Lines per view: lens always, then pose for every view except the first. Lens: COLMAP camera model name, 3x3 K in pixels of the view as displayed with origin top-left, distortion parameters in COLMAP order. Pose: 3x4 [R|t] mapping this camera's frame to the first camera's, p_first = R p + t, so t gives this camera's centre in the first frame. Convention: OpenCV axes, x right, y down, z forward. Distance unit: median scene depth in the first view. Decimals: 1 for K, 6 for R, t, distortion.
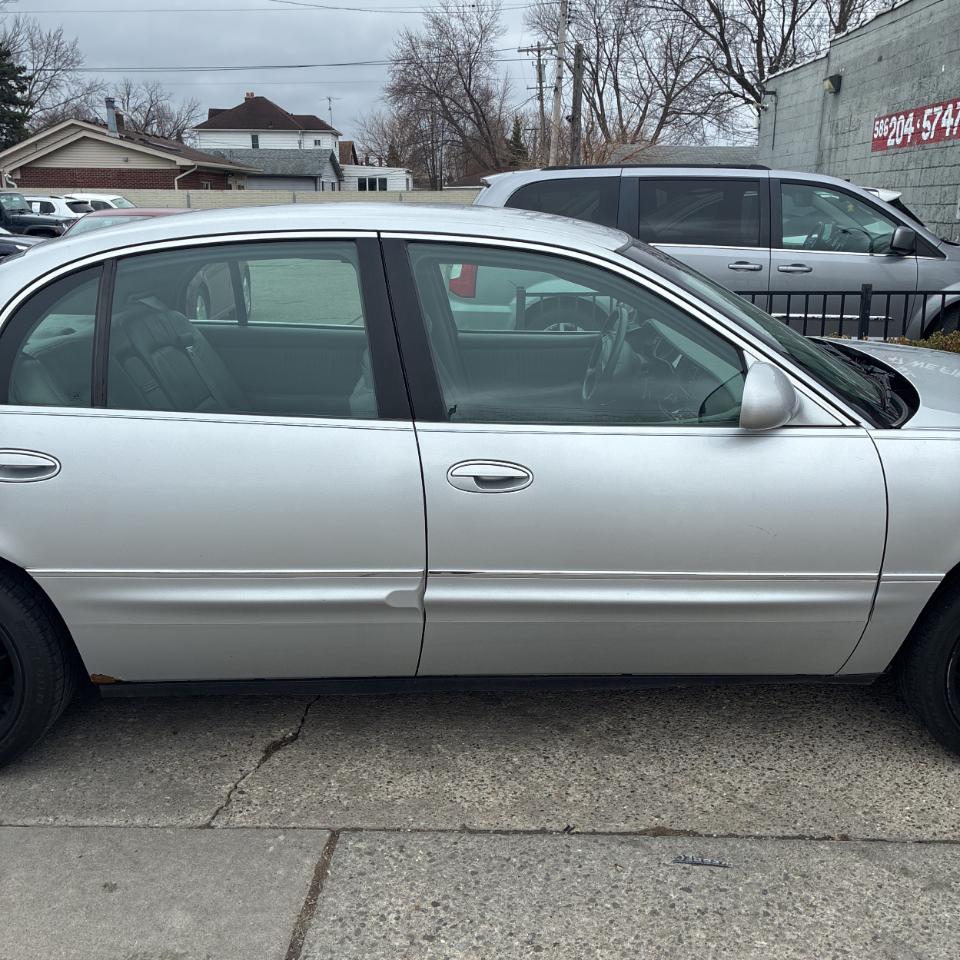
lens RADIAL K [[972.2, 0, 478.3], [0, 972.2, 464.2], [0, 0, 1]] dist [0.003911, 0.027936]
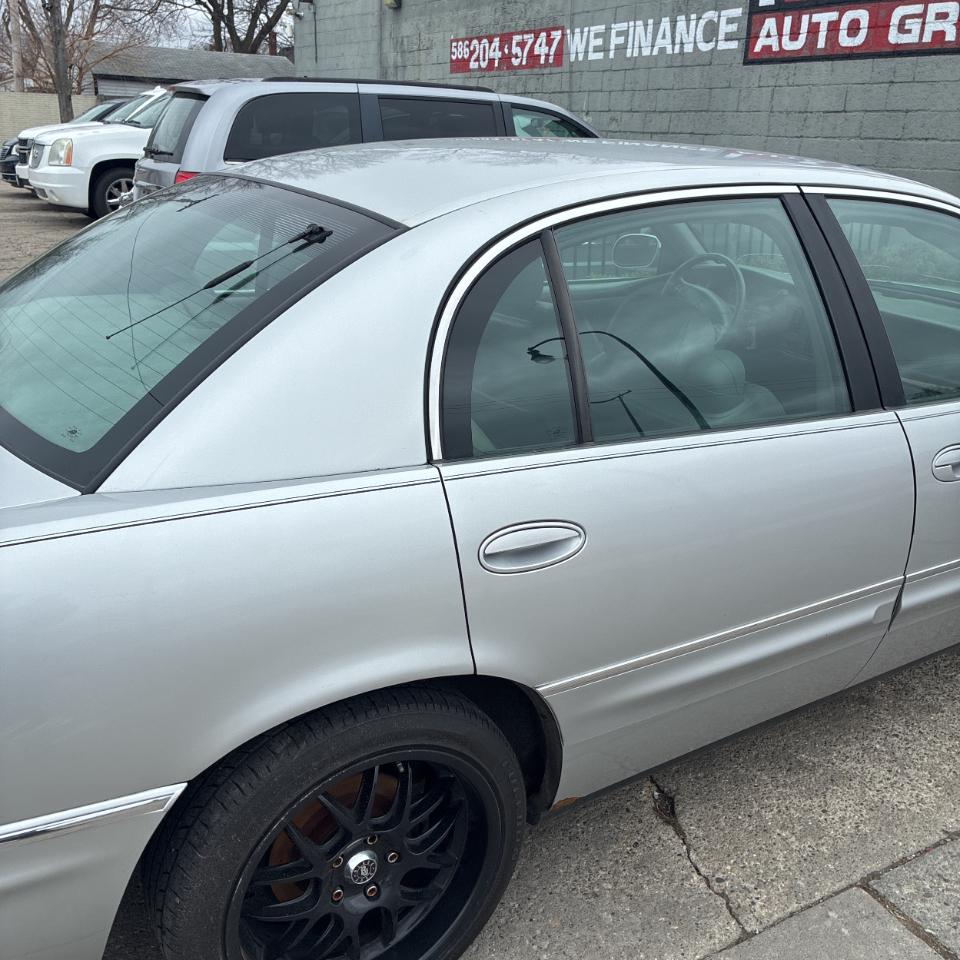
lens RADIAL K [[965.9, 0, 472.2], [0, 965.9, 484.0], [0, 0, 1]] dist [0.008092, 0.027790]
pose [[0.857805, -0.154008, 0.490360, -0.133693], [0.102078, 0.986095, 0.131136, -0.021568], [-0.503737, -0.062434, 0.861598, 0.071745]]
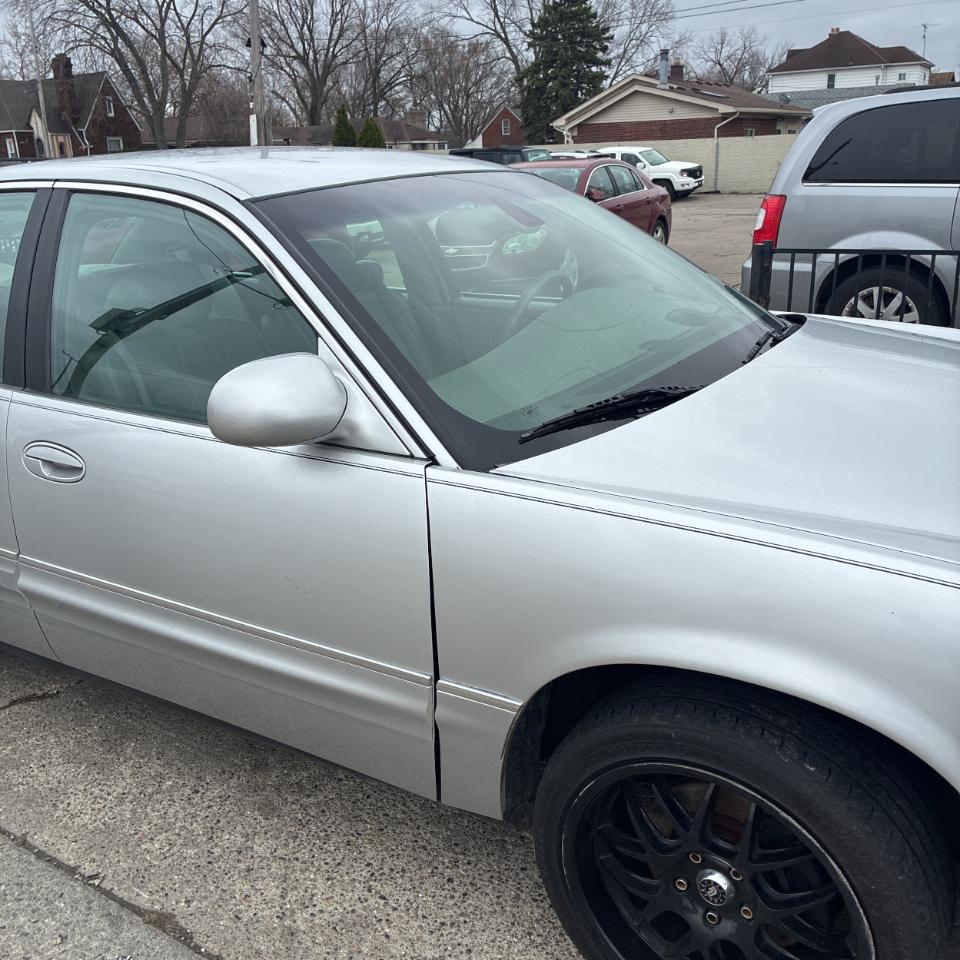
lens RADIAL K [[963.2, 0, 480.0], [0, 963.2, 480.0], [0, 0, 1]] dist [0.025763, -0.015303]
pose [[0.841649, 0.138256, -0.522028, 0.127685], [-0.103881, 0.990068, 0.094729, -0.015266], [0.529940, -0.025500, 0.847652, 0.074557]]
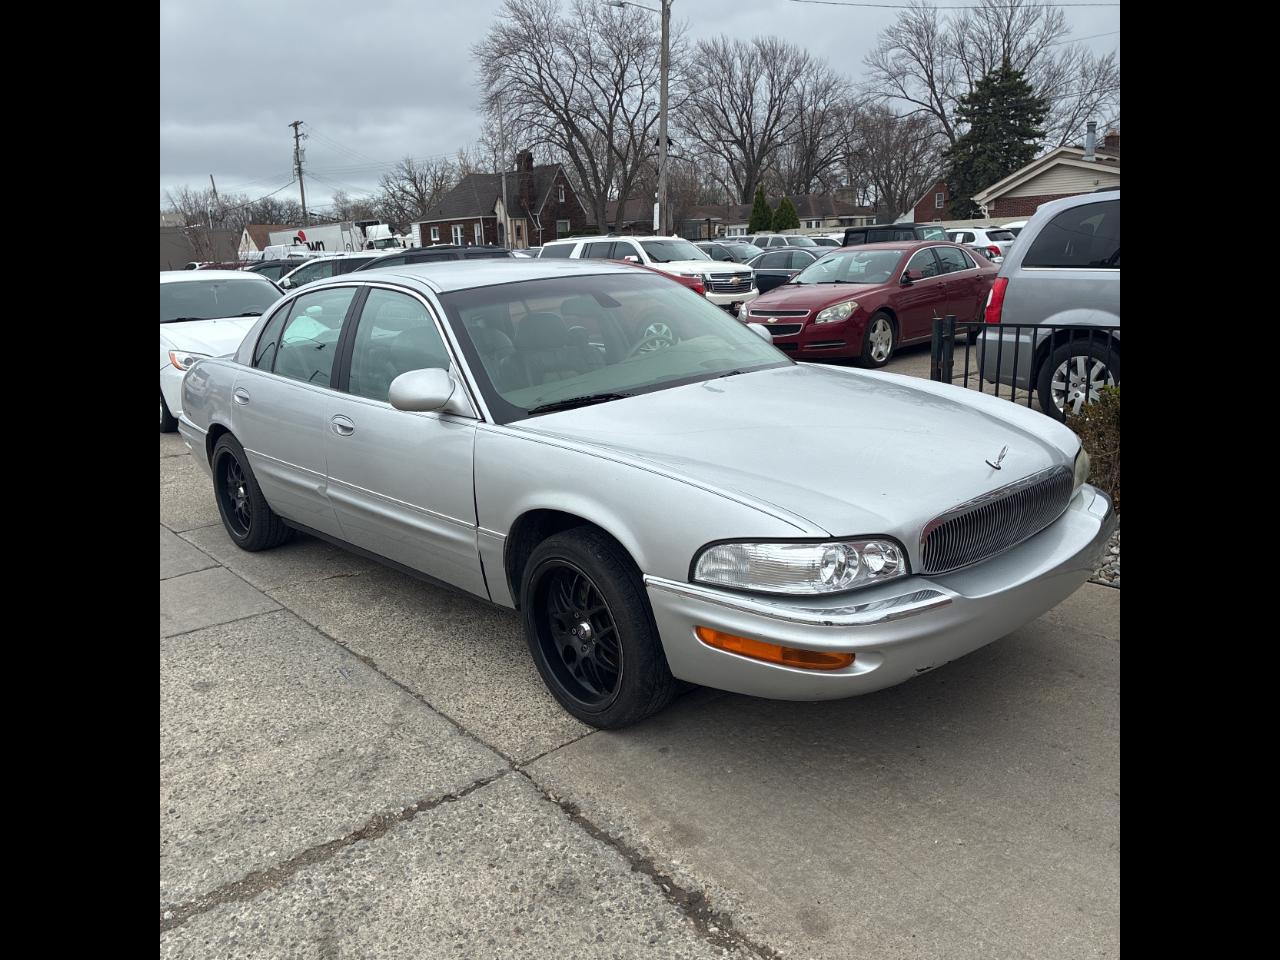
lens RADIAL K [[967.9, 0, 640.0], [0, 967.9, 480.0], [0, 0, 1]] dist [0.023804, -0.001744]
pose [[0.661063, 0.141460, -0.736875, 0.261656], [-0.146635, 0.987488, 0.058022, -0.011084], [0.735863, 0.069695, 0.673534, 0.039098]]
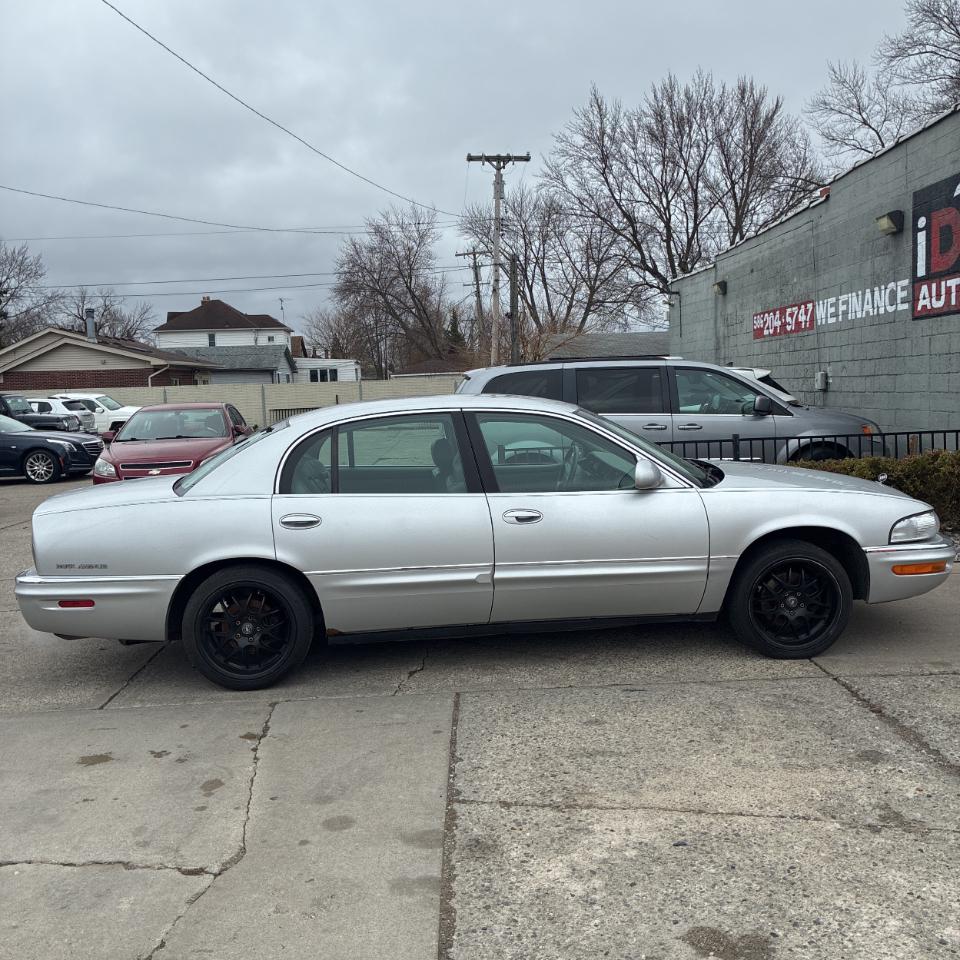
lens RADIAL K [[972.2, 0, 478.3], [0, 972.2, 464.2], [0, 0, 1]] dist [0.003911, 0.027936]
pose [[0.997365, -0.040937, 0.059901, -0.033424], [0.051141, 0.982301, -0.180192, 0.044696], [-0.051465, 0.182780, 0.981806, -0.177619]]
